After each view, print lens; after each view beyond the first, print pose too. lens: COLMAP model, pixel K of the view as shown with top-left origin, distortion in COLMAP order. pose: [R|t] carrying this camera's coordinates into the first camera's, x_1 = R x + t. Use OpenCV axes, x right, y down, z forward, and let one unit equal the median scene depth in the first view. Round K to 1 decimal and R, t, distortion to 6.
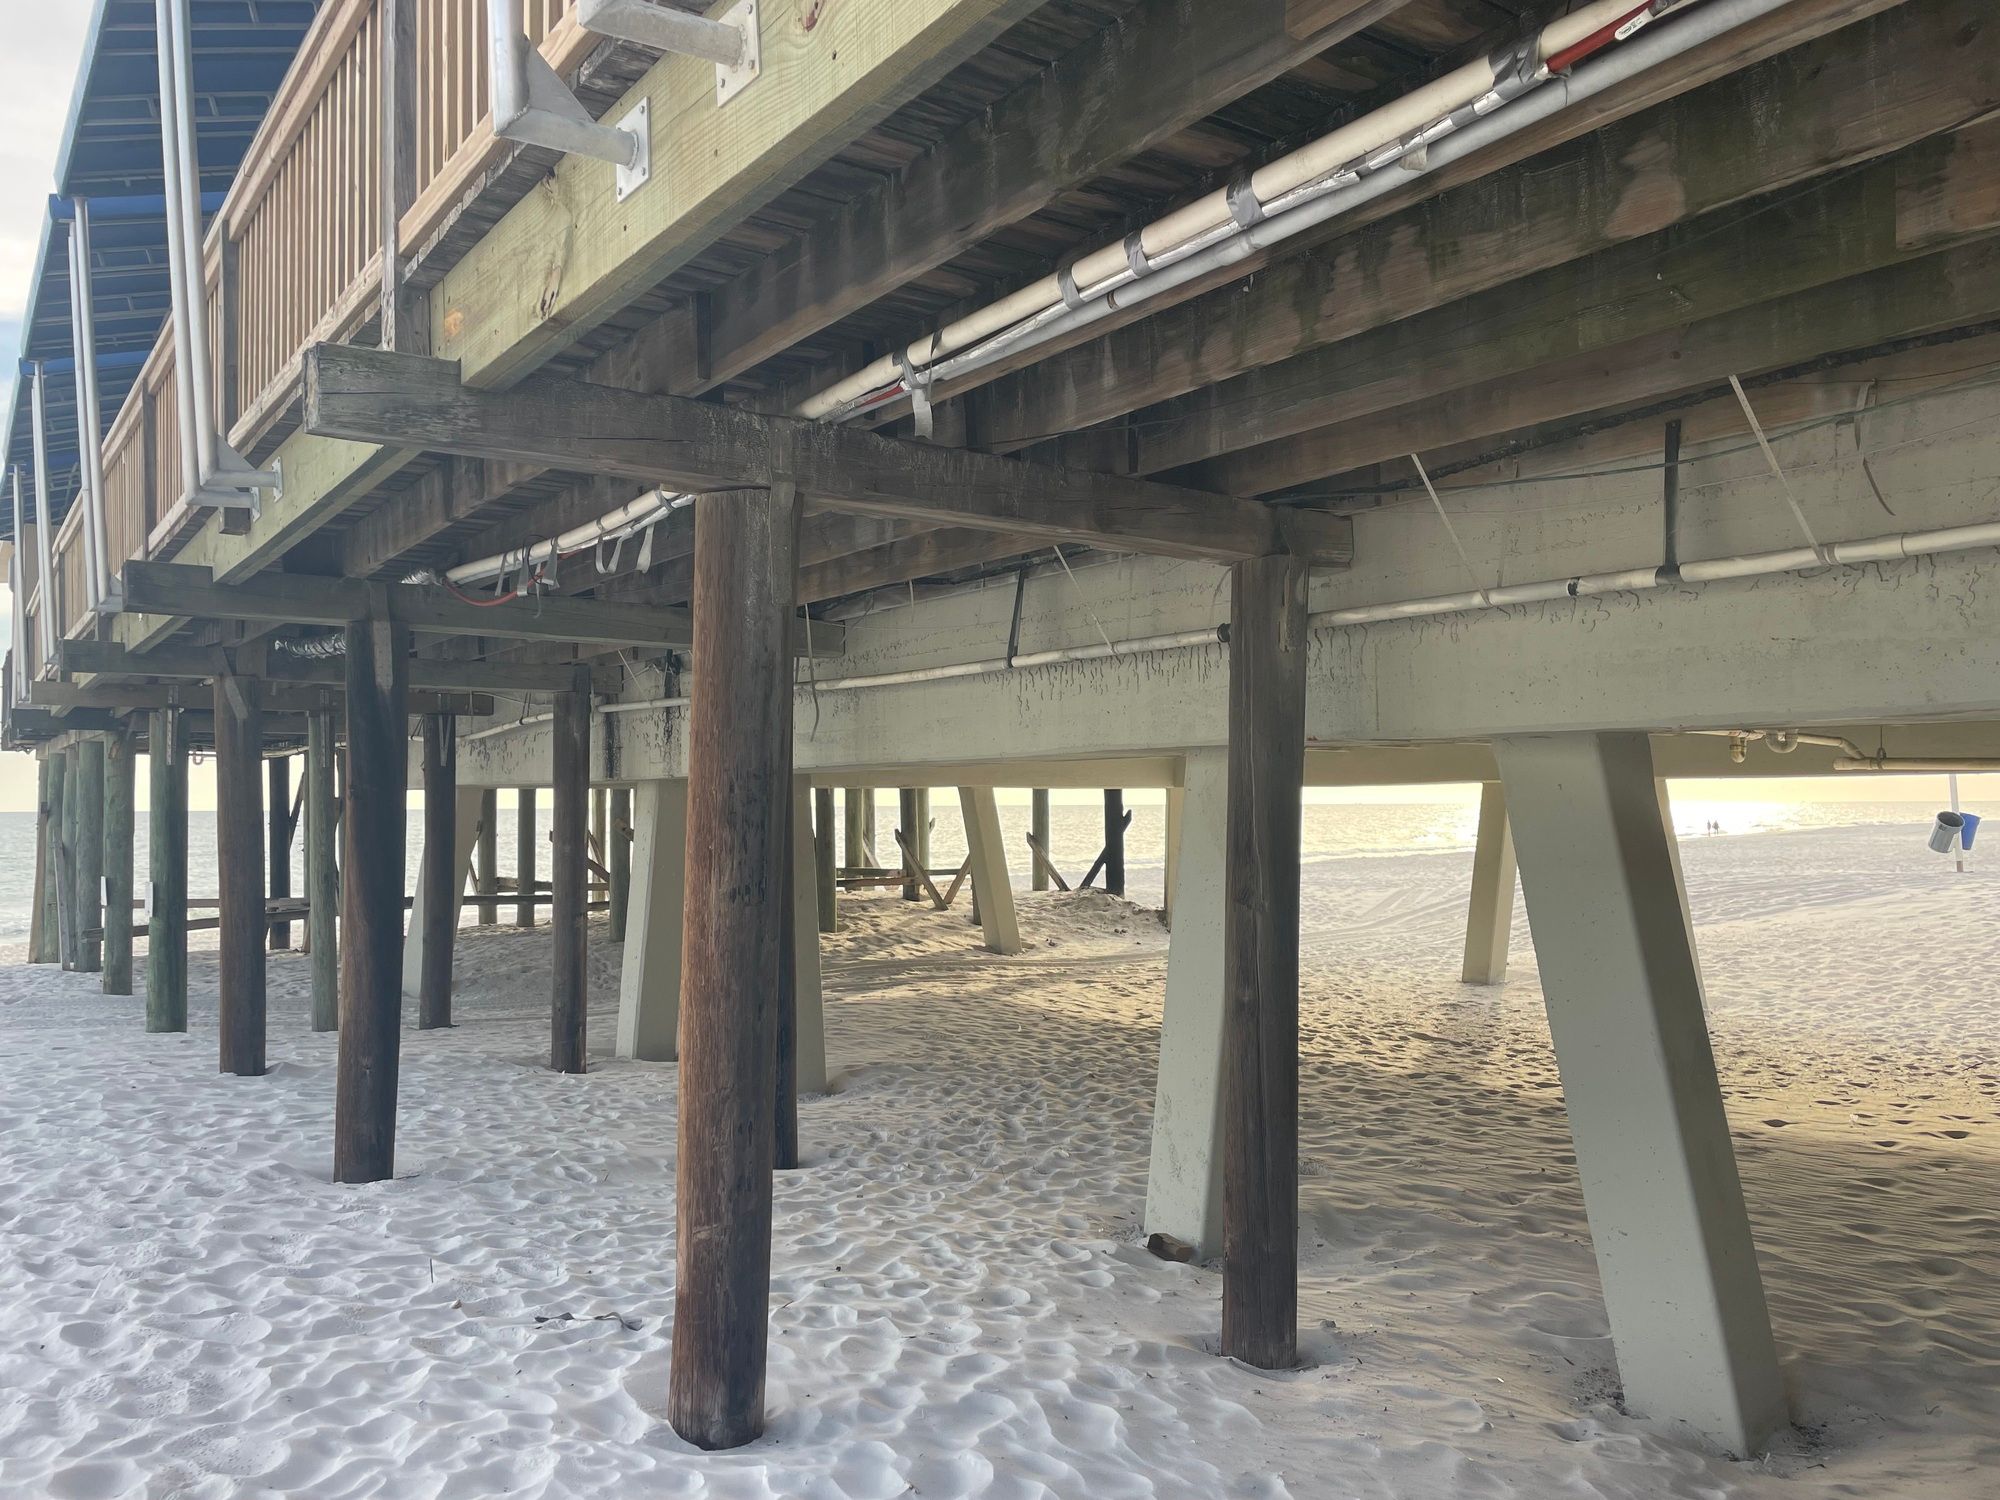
lens RADIAL K [[1534.1, 0, 992.6], [0, 1534.1, 758.8], [0, 0, 1]] dist [-0.005940, -0.010667]
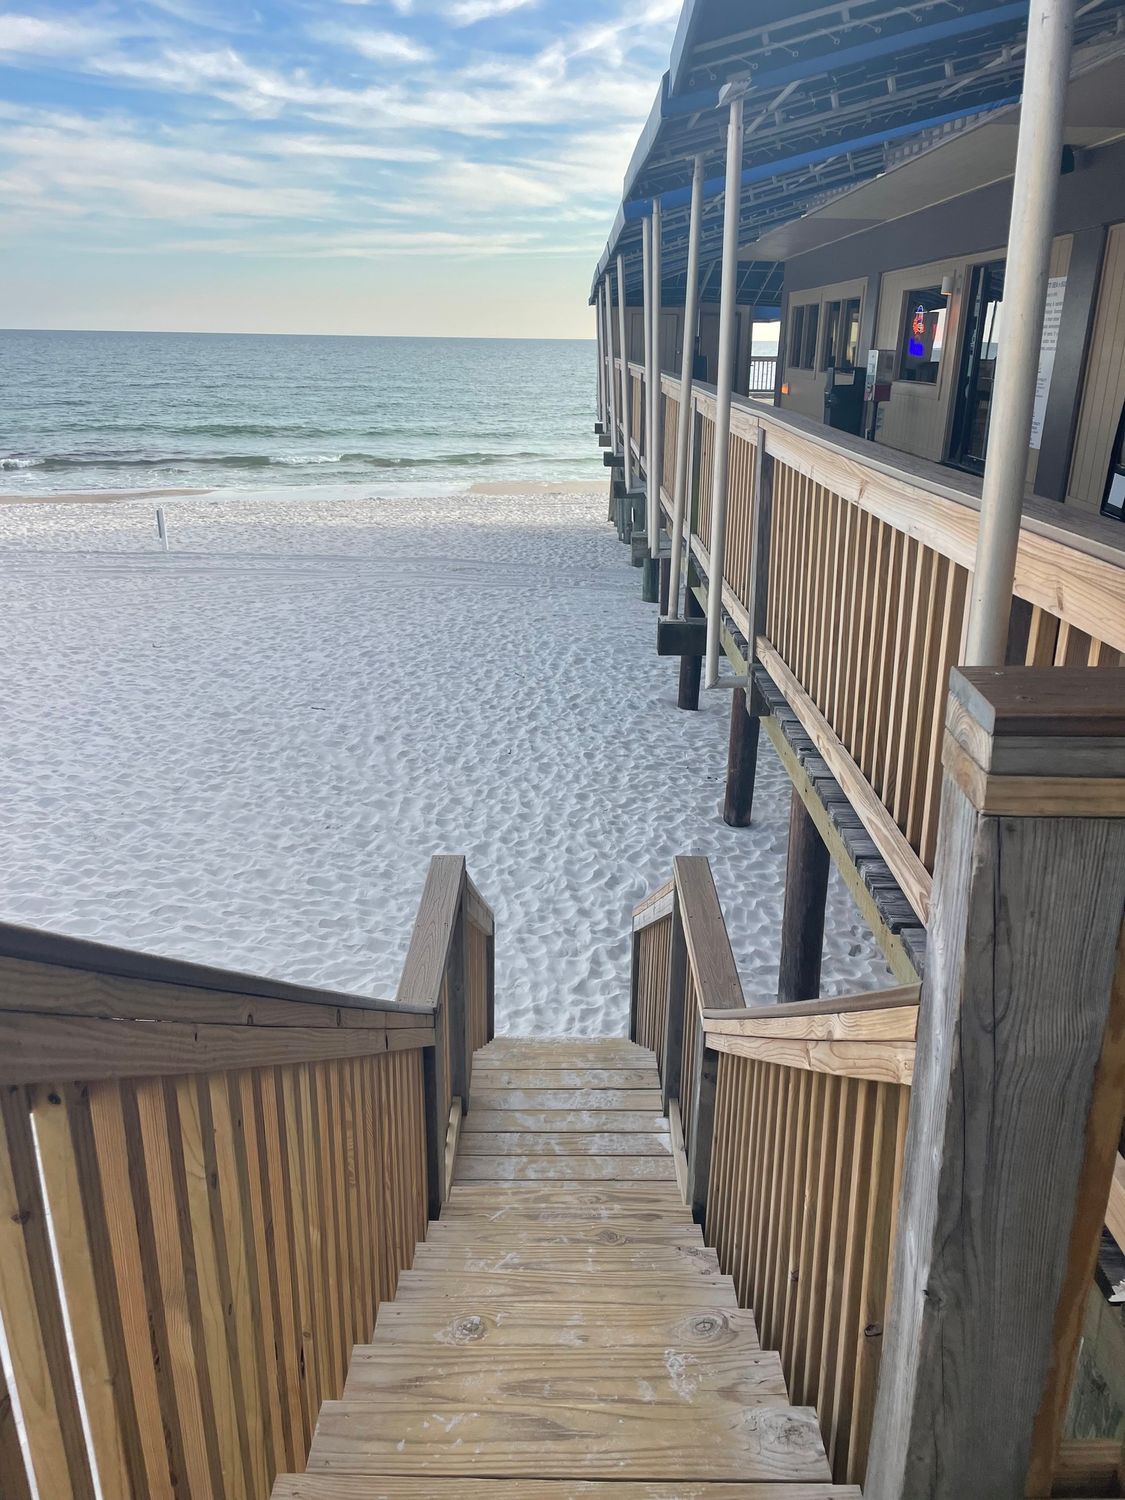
lens RADIAL K [[1150.5, 0, 561.2], [0, 1150.5, 746.1], [0, 0, 1]] dist [-0.005940, -0.010667]
pose [[0.815749, 0.218203, -0.535669, 0.845013], [-0.006779, 0.929655, 0.368368, -0.676804], [0.578367, -0.296865, 0.759844, -1.161572]]
